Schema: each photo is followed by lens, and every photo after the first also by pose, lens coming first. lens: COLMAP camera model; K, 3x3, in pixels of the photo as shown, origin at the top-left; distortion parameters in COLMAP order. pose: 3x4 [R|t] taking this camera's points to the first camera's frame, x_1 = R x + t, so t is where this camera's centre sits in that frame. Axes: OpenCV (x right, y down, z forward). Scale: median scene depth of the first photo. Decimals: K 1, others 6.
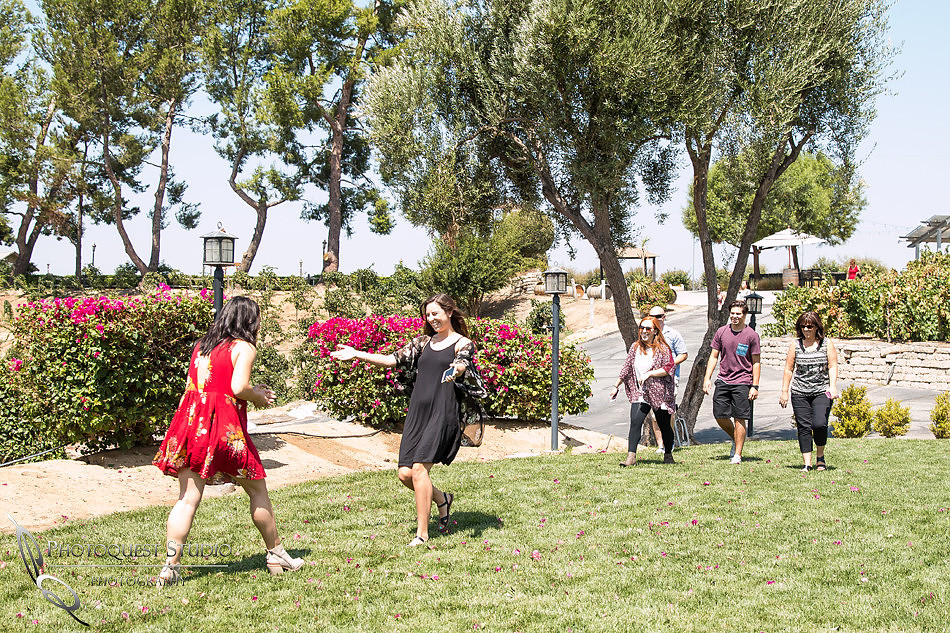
lens RADIAL K [[2392.6, 0, 470.5], [0, 2392.6, 293.5], [0, 0, 1]] dist [0.046619, 2.107182]
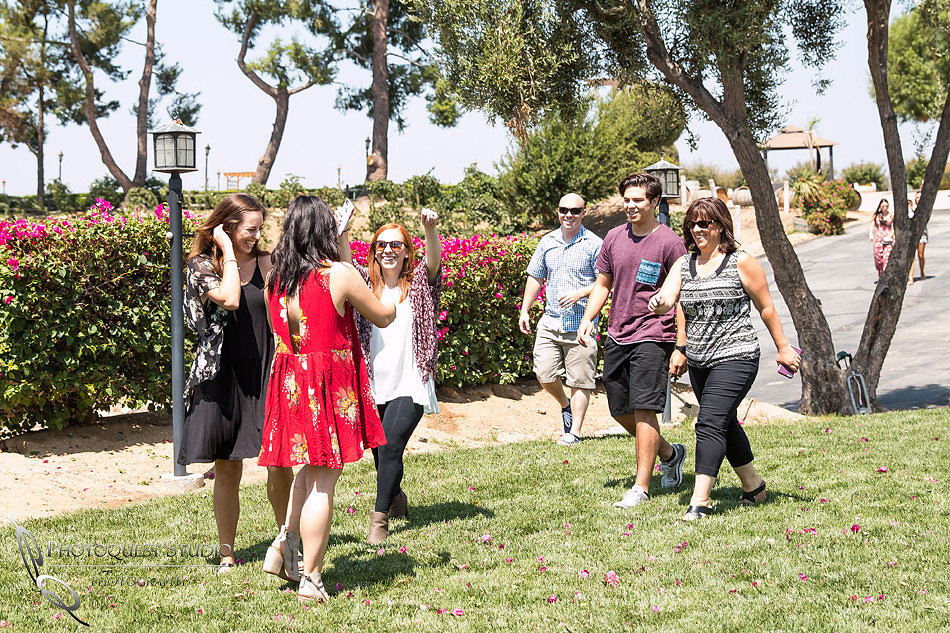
lens RADIAL K [[2392.6, 0, 470.5], [0, 2392.6, 293.5], [0, 0, 1]] dist [0.046619, 2.107182]
pose [[0.981416, -0.022135, -0.190612, 0.108924], [0.026285, 0.999469, 0.019268, 0.012224], [0.190085, -0.023920, 0.981476, 0.291460]]
